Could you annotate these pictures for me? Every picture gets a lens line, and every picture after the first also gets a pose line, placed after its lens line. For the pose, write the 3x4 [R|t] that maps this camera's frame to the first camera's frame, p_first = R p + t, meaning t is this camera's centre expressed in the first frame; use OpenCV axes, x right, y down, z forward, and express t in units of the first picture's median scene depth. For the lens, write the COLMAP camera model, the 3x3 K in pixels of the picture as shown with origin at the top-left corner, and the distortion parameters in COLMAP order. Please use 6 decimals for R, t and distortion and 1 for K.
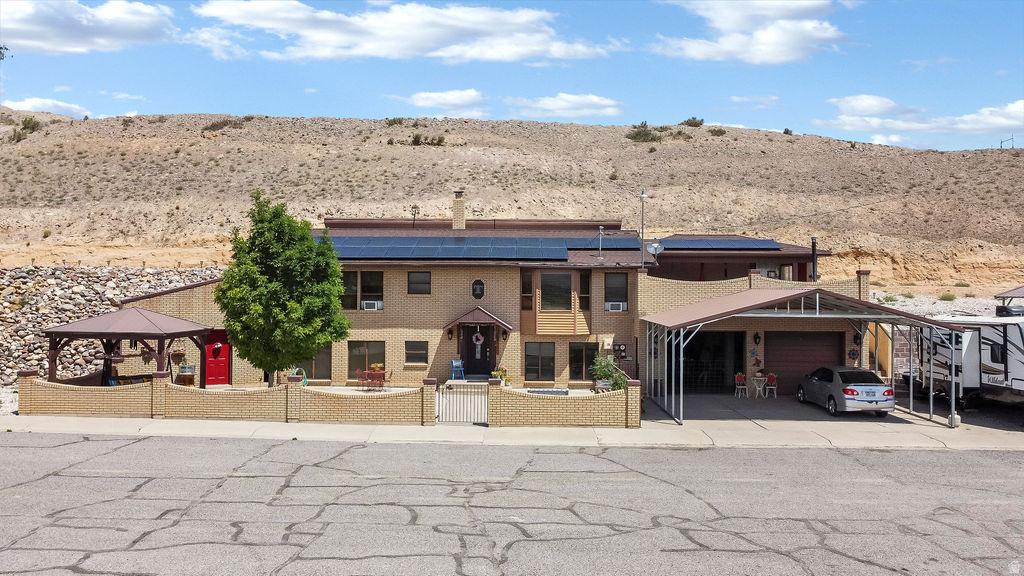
lens RADIAL K [[780.6, 0, 512.1], [0, 780.6, 286.1], [0, 0, 1]] dist [-0.000402, -0.001306]
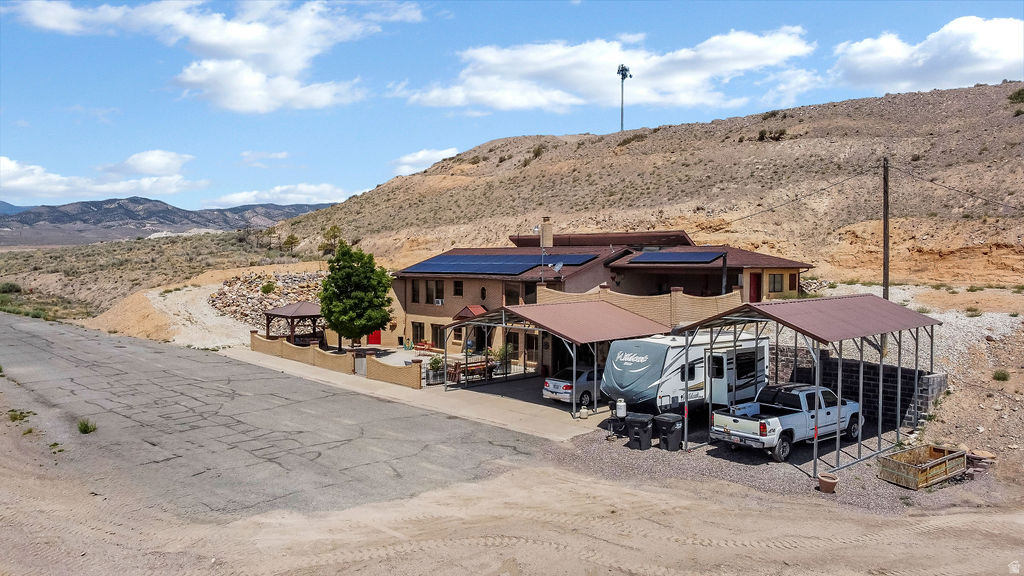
lens RADIAL K [[780.6, 0, 512.7], [0, 780.6, 284.8], [0, 0, 1]] dist [-0.000402, -0.001306]
pose [[0.681087, 0.018752, -0.731963, 0.628912], [0.011874, 0.999258, 0.036648, -0.038461], [0.732107, -0.033651, 0.680358, 0.024854]]
